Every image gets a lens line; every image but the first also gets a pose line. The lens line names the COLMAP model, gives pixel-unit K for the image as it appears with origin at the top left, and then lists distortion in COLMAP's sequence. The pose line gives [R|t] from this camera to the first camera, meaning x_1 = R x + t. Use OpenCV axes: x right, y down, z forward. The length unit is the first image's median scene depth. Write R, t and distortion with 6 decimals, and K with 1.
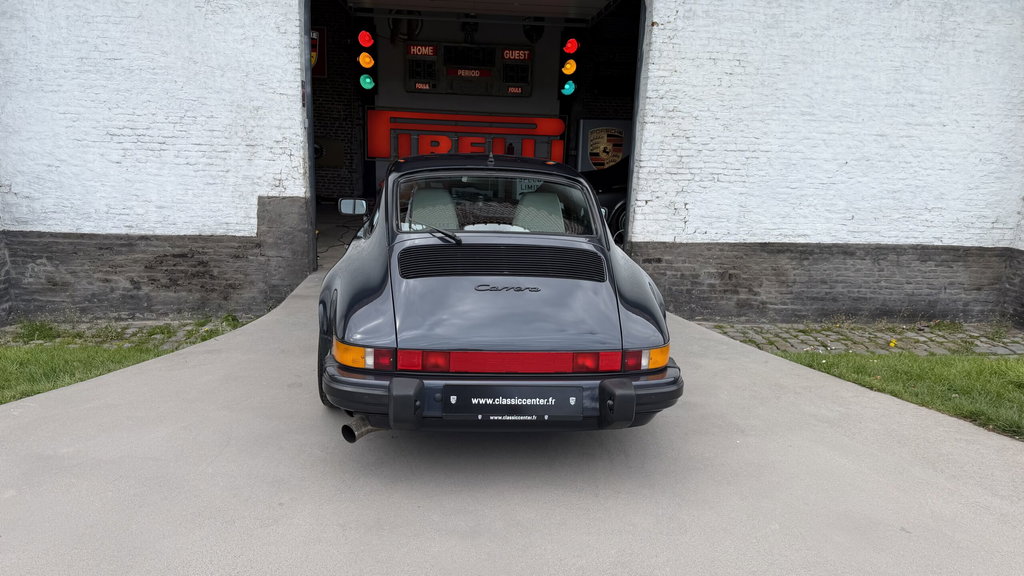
lens RADIAL K [[704.0, 0, 497.2], [0, 704.0, 288.0], [0, 0, 1]] dist [0.096128, -0.182374]
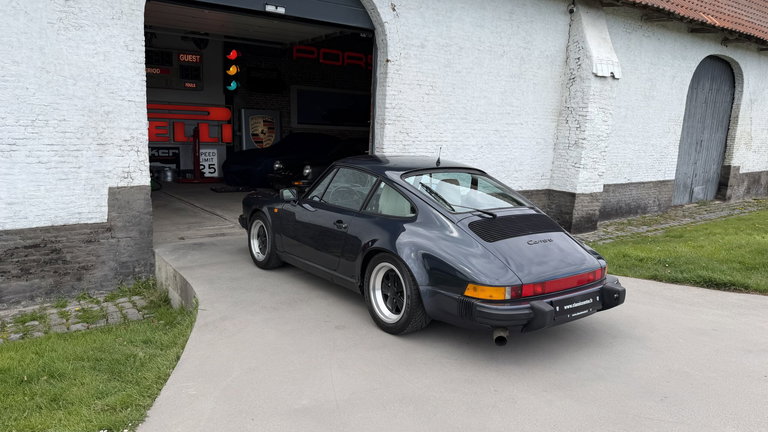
lens RADIAL K [[533.0, 0, 384.0], [0, 533.0, 216.0], [0, 0, 1]] dist [0.041019, -0.064392]
pose [[0.854409, -0.089407, 0.511851, -0.402749], [0.098326, 0.995107, 0.009689, -0.046917], [-0.510213, 0.042050, 0.859019, 0.022161]]
